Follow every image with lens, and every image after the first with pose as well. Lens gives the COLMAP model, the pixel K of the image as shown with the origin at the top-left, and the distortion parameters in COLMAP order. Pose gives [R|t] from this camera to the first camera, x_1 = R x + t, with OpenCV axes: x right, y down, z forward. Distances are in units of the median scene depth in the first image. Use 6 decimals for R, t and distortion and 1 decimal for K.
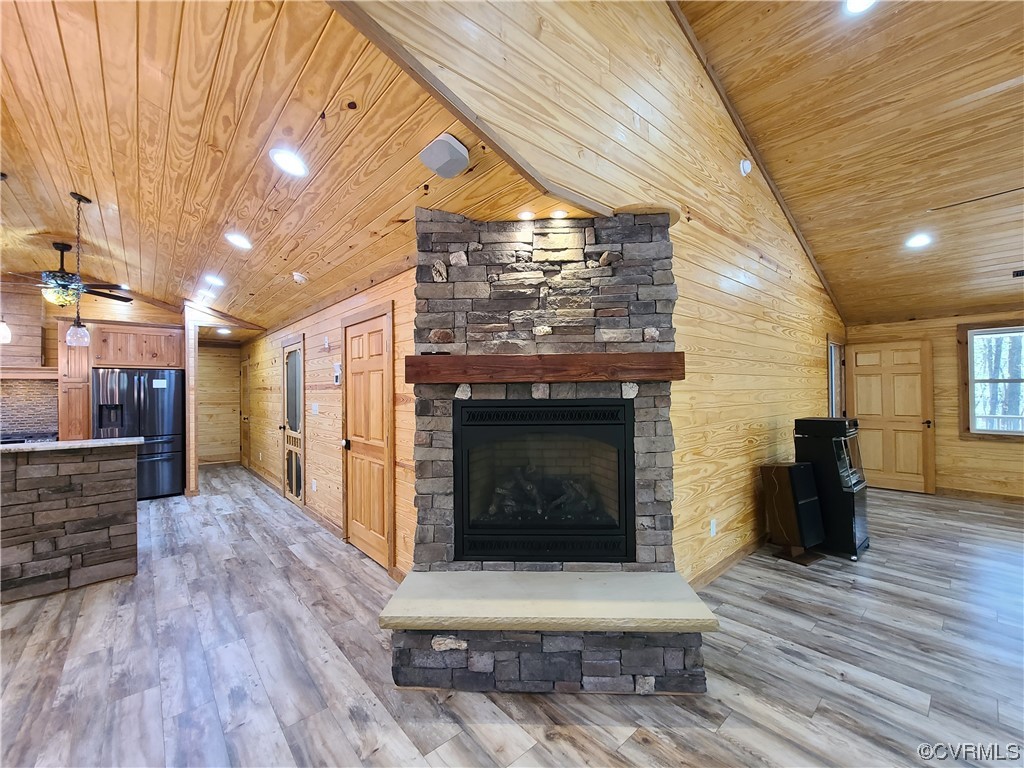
lens RADIAL K [[422.7, 0, 514.4], [0, 422.7, 385.2], [0, 0, 1]] dist [-0.001377, 0.000331]
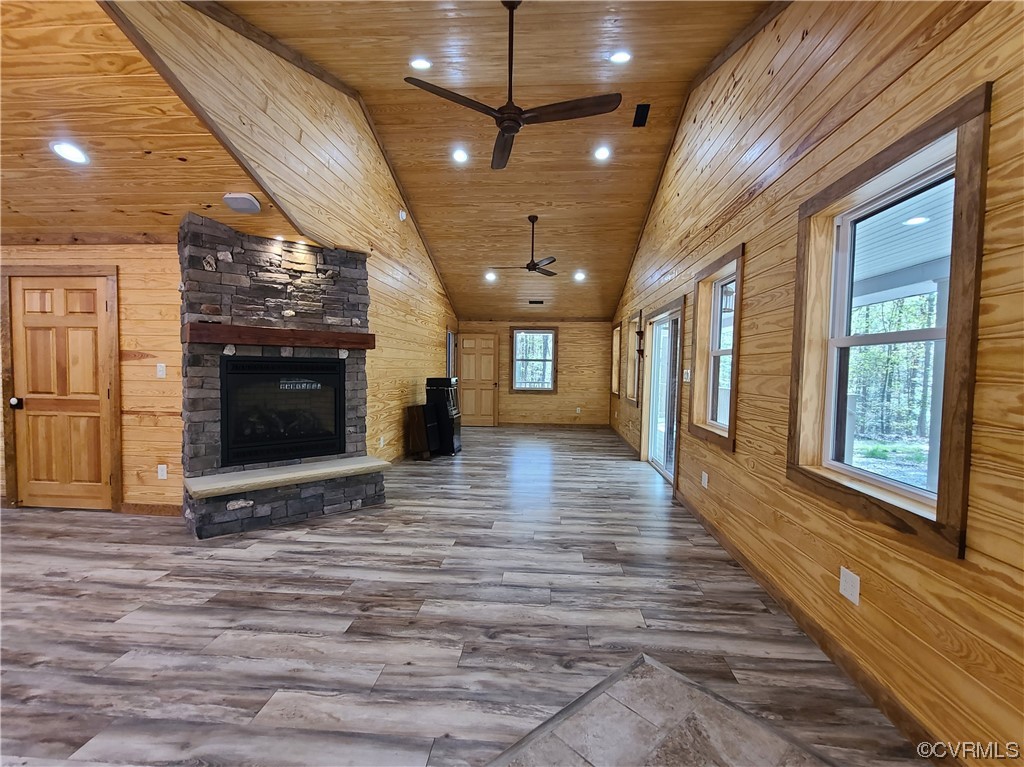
lens RADIAL K [[454.1, 0, 527.1], [0, 454.1, 393.1], [0, 0, 1]] dist [-0.011014, -0.000420]
pose [[0.700124, -0.018496, 0.713782, -0.510183], [-0.032258, 0.997824, 0.057497, 0.040195], [-0.713292, -0.063280, 0.698004, -0.811489]]
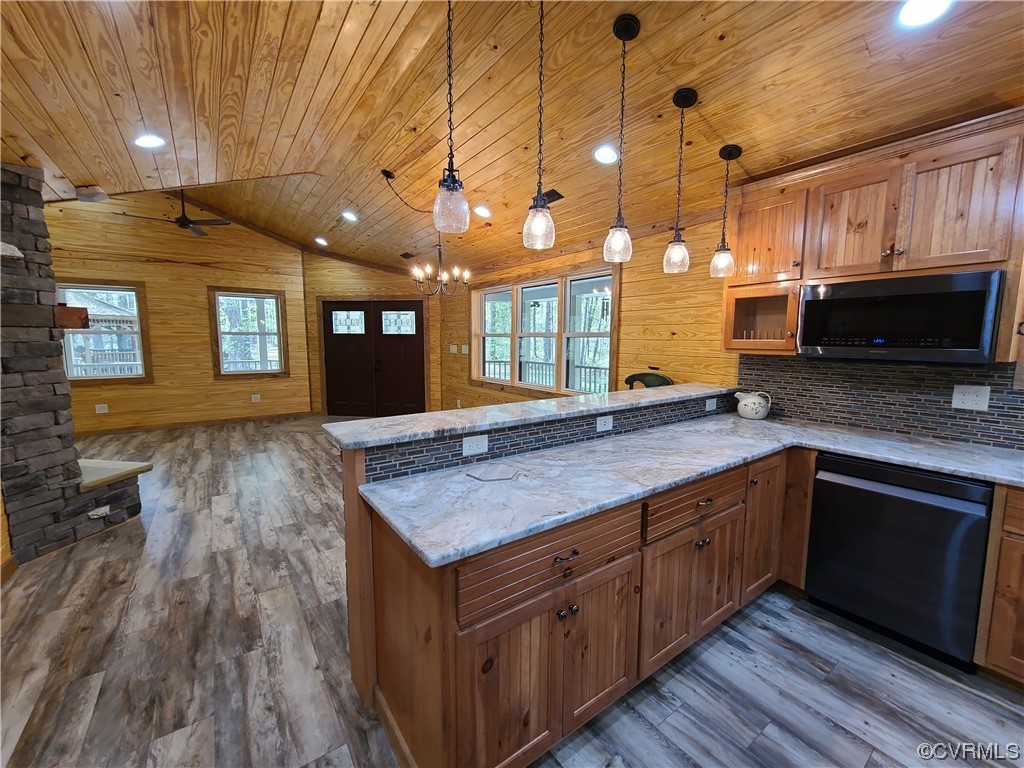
lens RADIAL K [[422.7, 0, 515.2], [0, 422.7, 387.5], [0, 0, 1]] dist [-0.001377, 0.000331]
pose [[-0.994968, -0.006473, 0.099988, -1.610605], [0.004093, 0.994453, 0.105105, 0.041139], [-0.100114, 0.104985, -0.989422, 2.057521]]
